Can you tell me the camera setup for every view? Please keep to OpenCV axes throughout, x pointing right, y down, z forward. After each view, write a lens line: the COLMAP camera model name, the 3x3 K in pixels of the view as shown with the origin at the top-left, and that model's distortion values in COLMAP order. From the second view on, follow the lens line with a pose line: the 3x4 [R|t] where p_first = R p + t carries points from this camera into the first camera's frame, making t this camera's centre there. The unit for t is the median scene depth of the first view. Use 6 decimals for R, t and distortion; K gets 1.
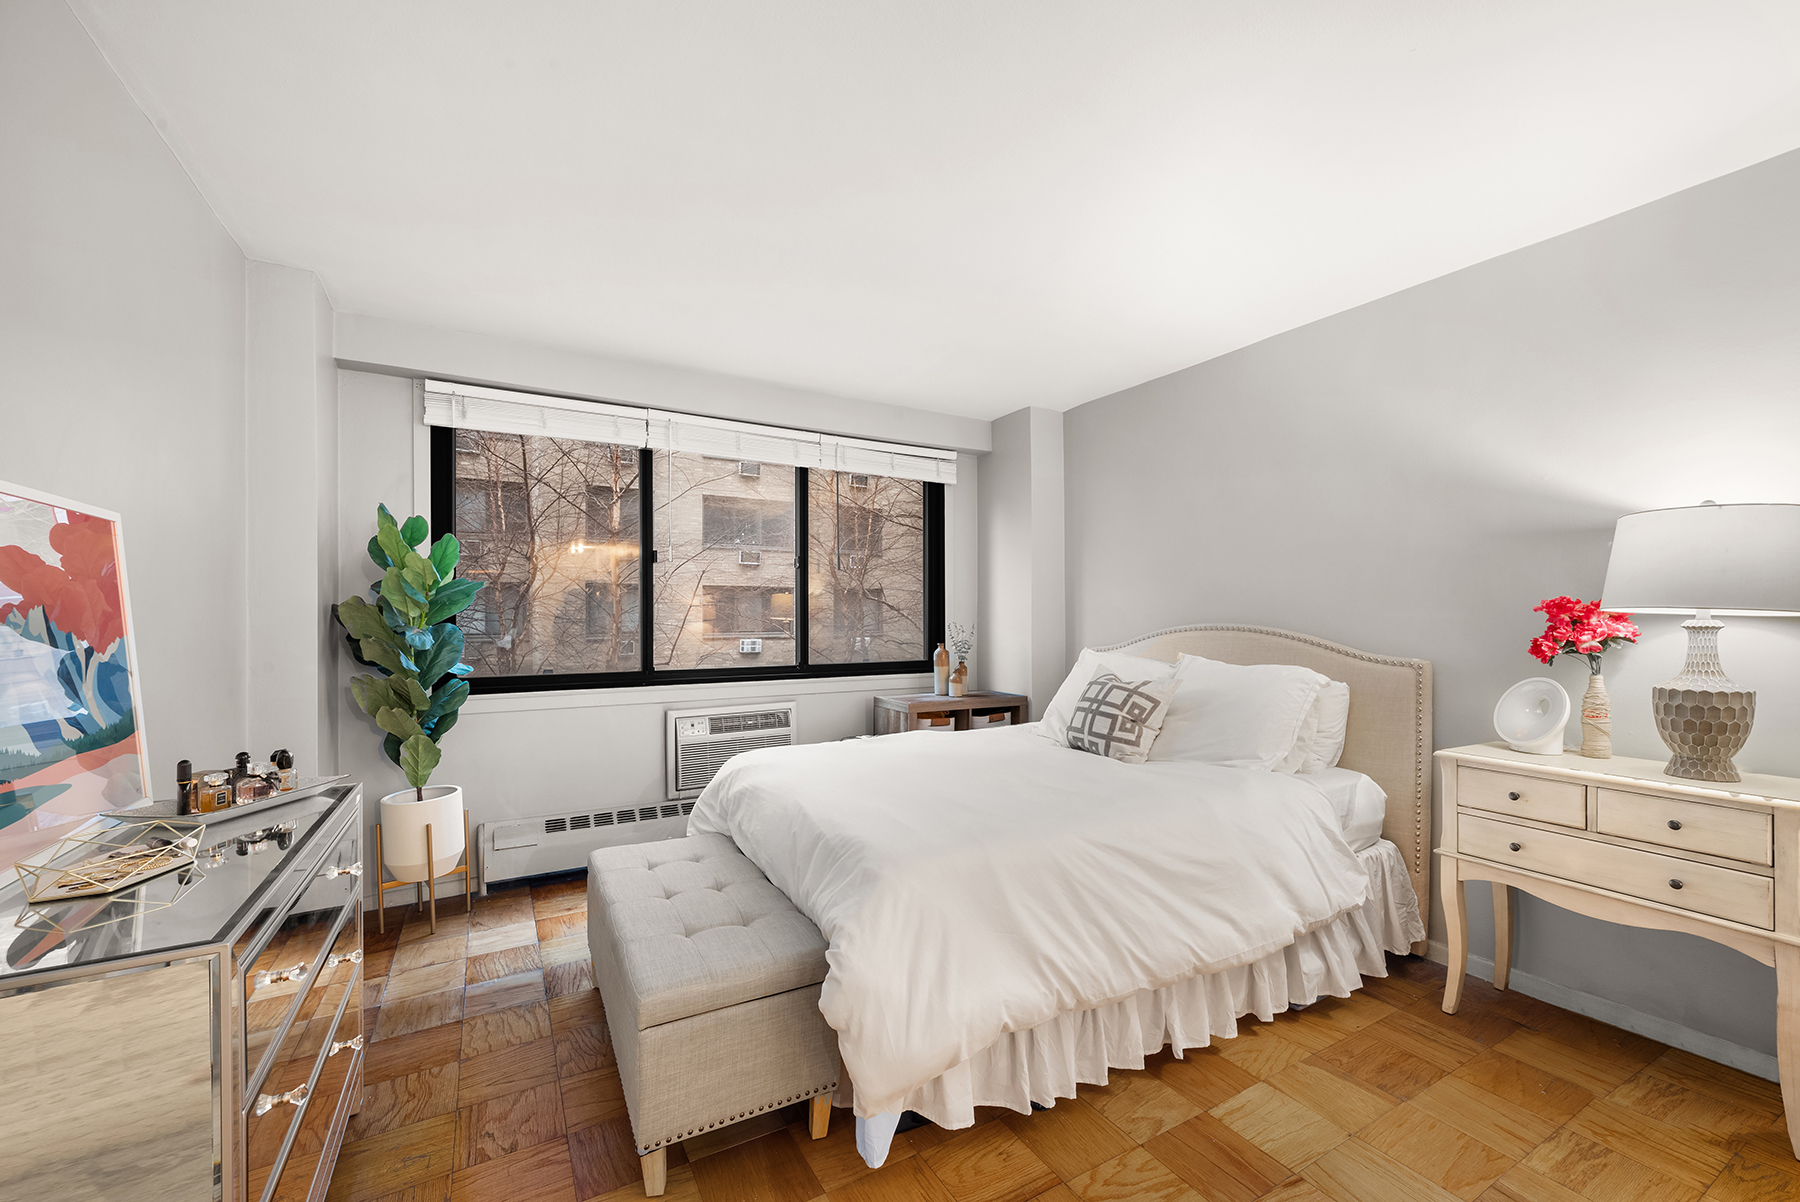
lens RADIAL K [[720.5, 0, 900.0], [0, 720.5, 601.0], [0, 0, 1]] dist [0.007585, -0.000013]
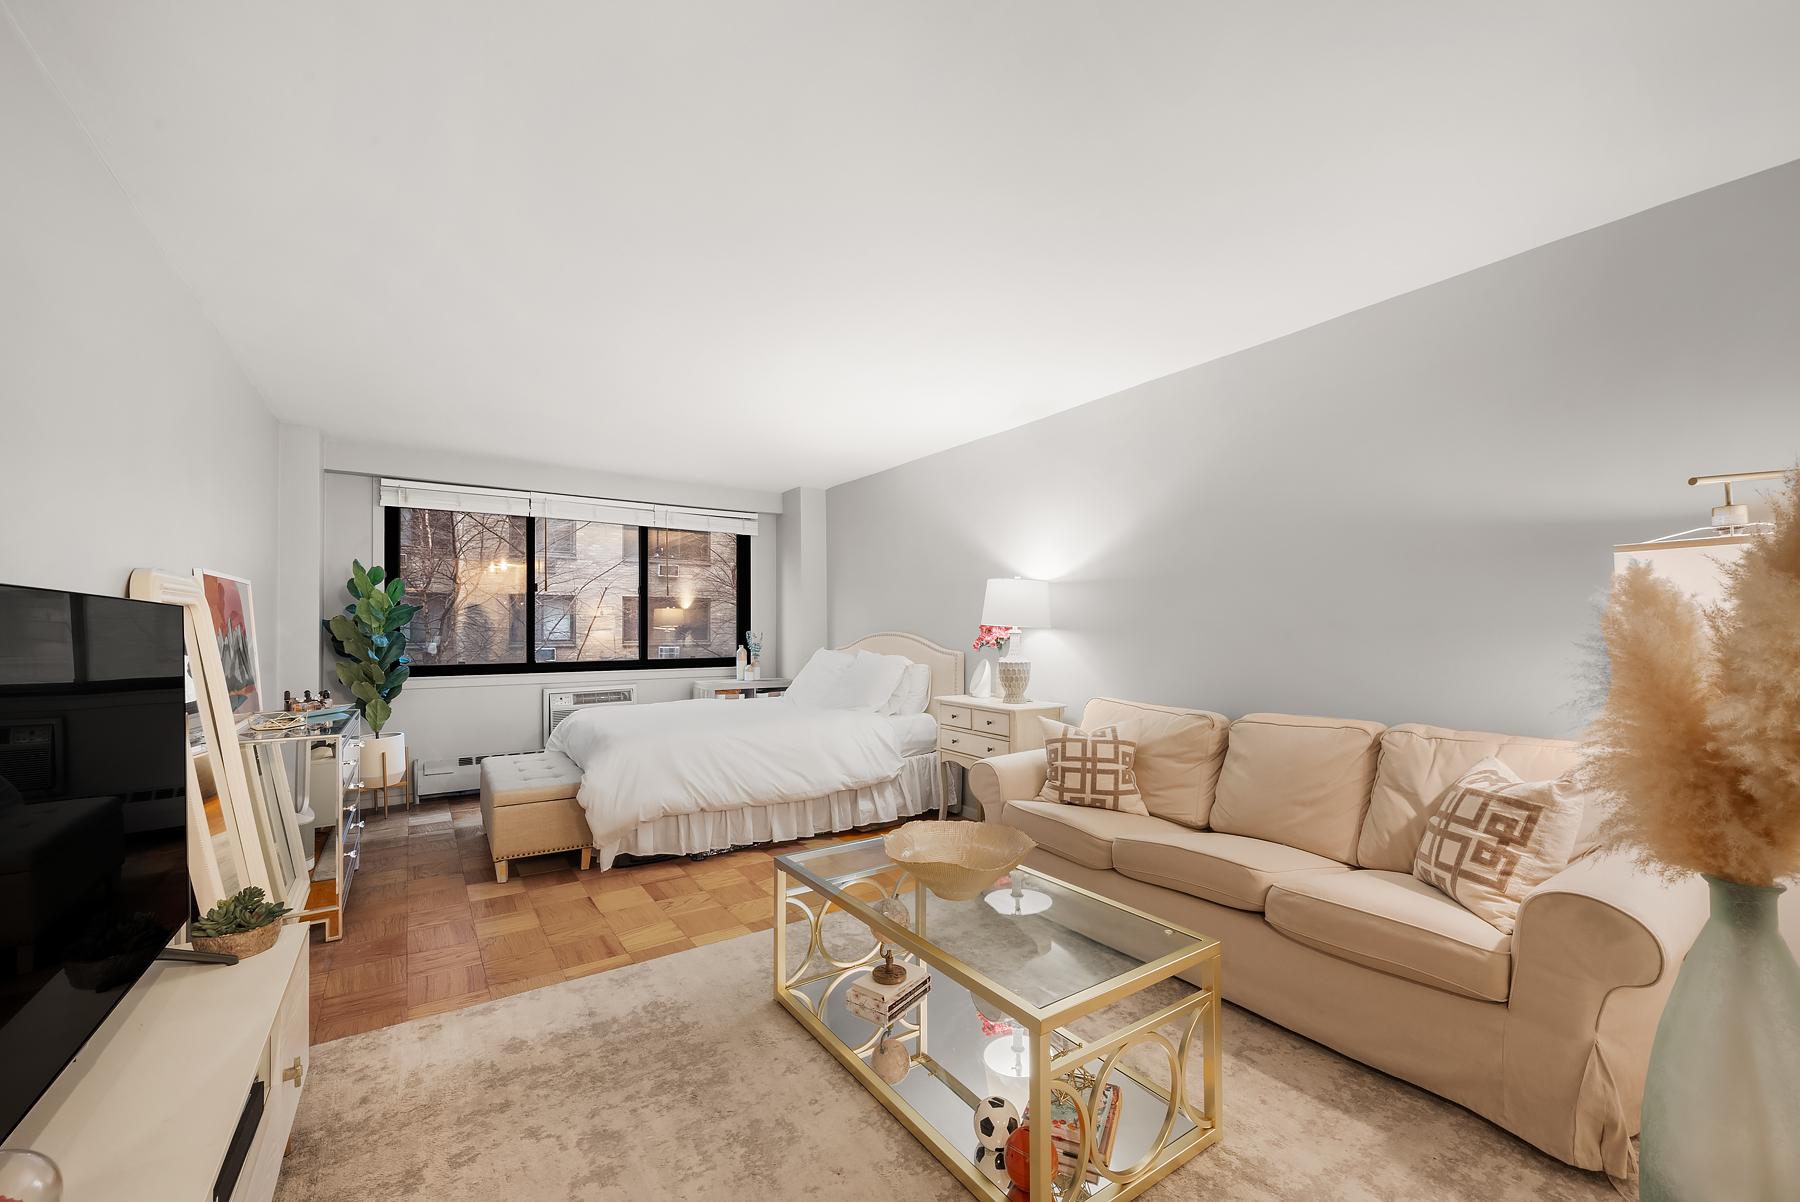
lens RADIAL K [[716.4, 0, 902.6], [0, 716.4, 605.2], [0, 0, 1]] dist [0.001139, -0.000006]
pose [[0.996596, 0.003572, 0.082362, 0.380613], [-0.003011, 0.999971, -0.006937, -0.020499], [-0.082384, 0.006666, 0.996578, -0.707266]]
